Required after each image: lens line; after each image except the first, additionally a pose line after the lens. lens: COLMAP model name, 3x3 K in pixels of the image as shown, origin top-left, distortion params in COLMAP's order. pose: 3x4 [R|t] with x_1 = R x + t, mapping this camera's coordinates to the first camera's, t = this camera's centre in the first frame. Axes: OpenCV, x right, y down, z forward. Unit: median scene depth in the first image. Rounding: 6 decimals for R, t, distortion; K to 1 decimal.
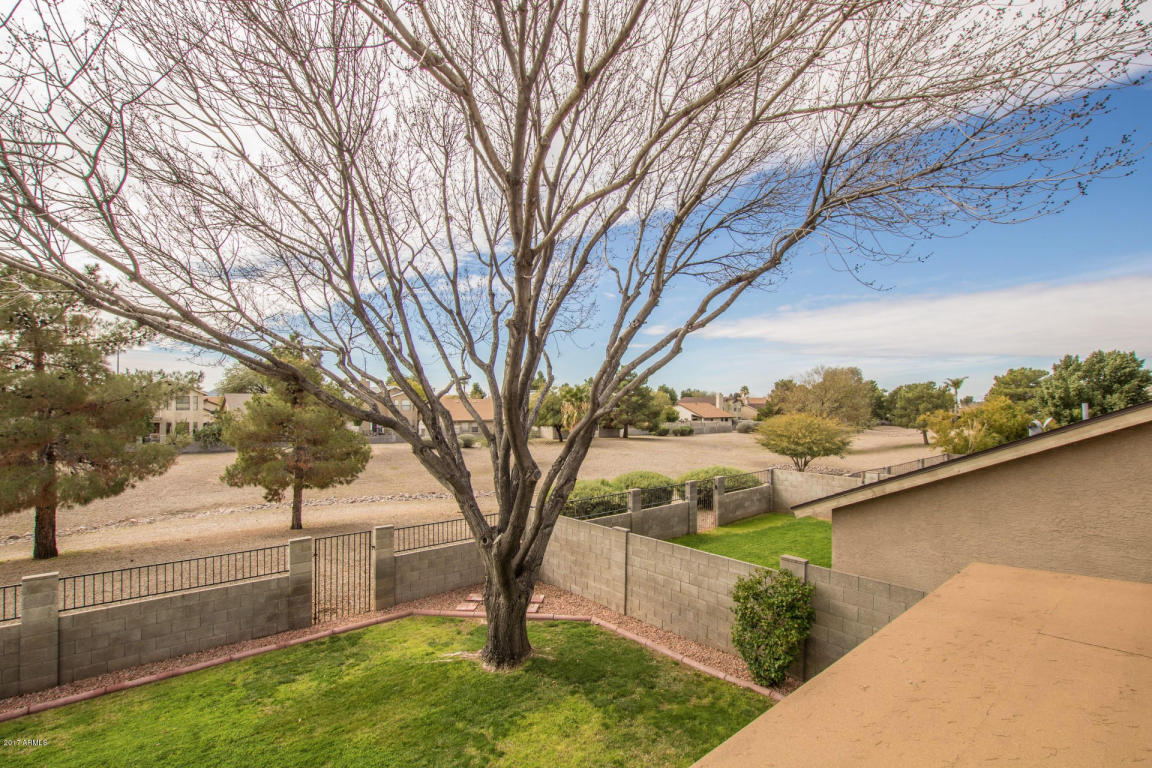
lens RADIAL K [[542.7, 0, 589.8], [0, 542.7, 385.0], [0, 0, 1]] dist [-0.028030, 0.002278]
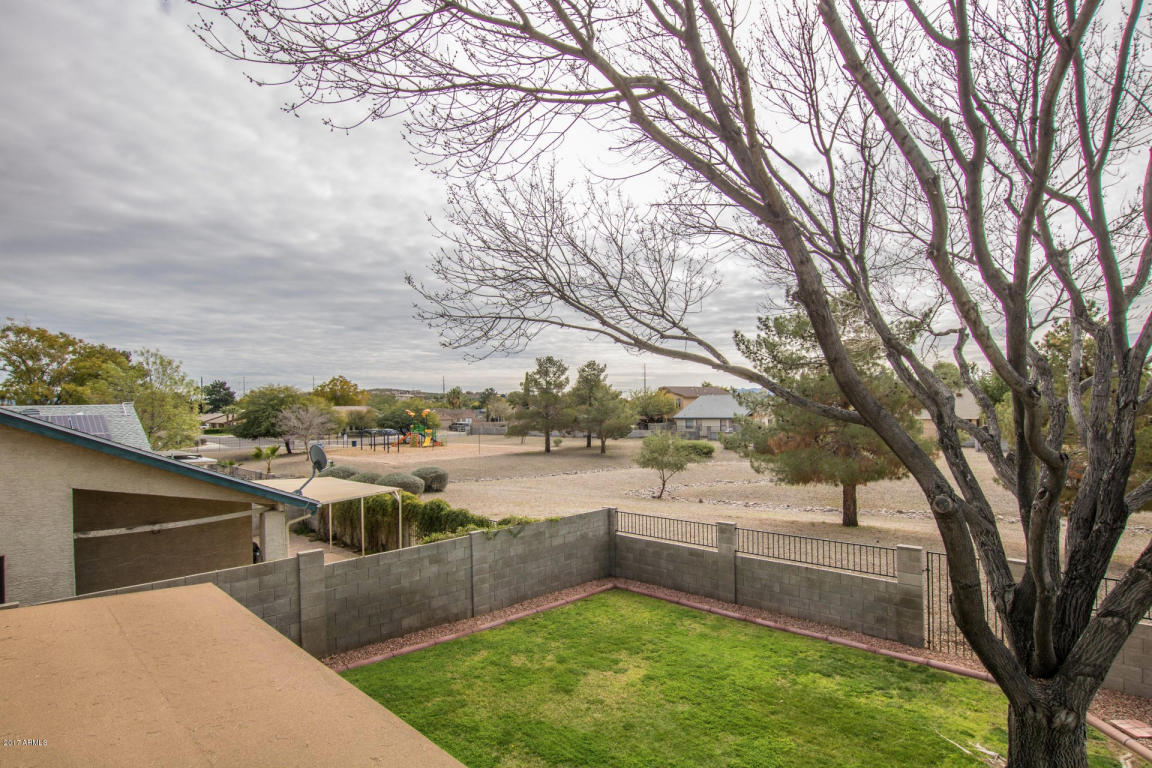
lens RADIAL K [[603.2, 0, 576.3], [0, 603.2, 392.2], [0, 0, 1]] dist [-0.025910, 0.002270]
pose [[0.080573, -0.020997, -0.996528, 0.438953], [0.048538, 0.998675, -0.017117, 0.015595], [0.995566, -0.046991, 0.081485, 0.381195]]
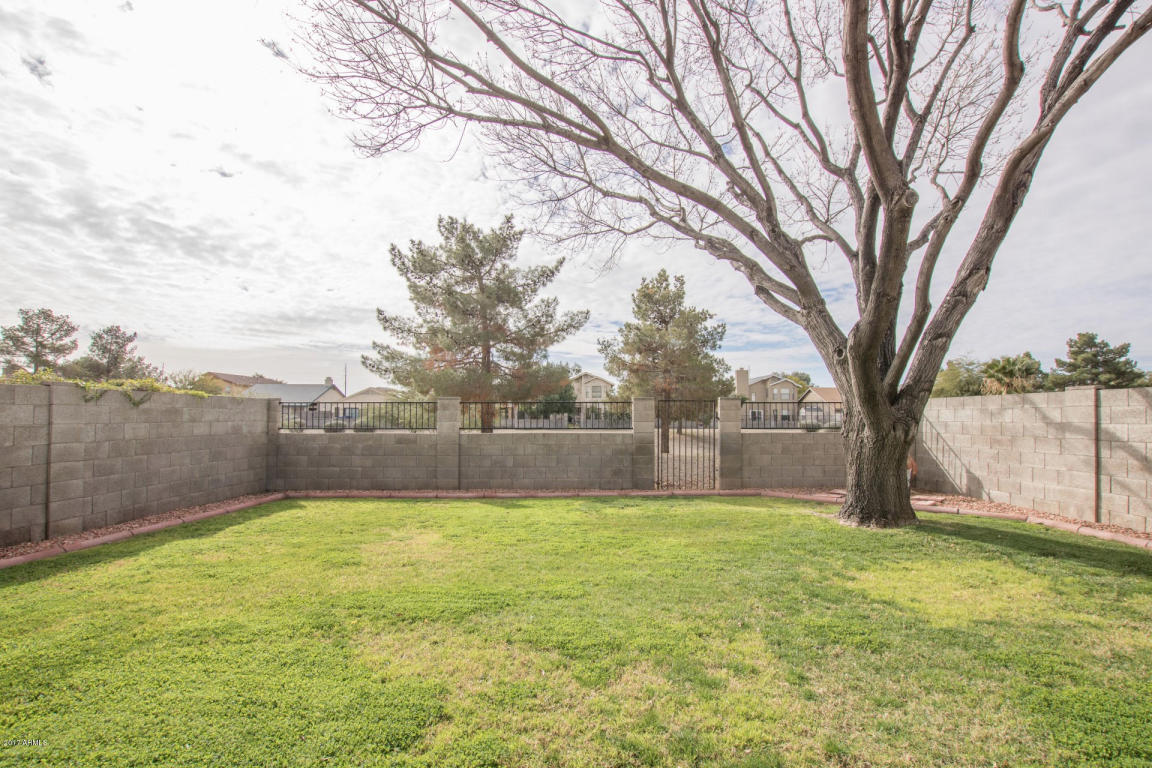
lens RADIAL K [[542.7, 0, 583.8], [0, 542.7, 395.6], [0, 0, 1]] dist [-0.028030, 0.002278]
pose [[0.767910, -0.024696, -0.640082, 0.006612], [0.017226, 0.999691, -0.017904, 0.307187], [0.640326, 0.002723, 0.768098, 0.183747]]
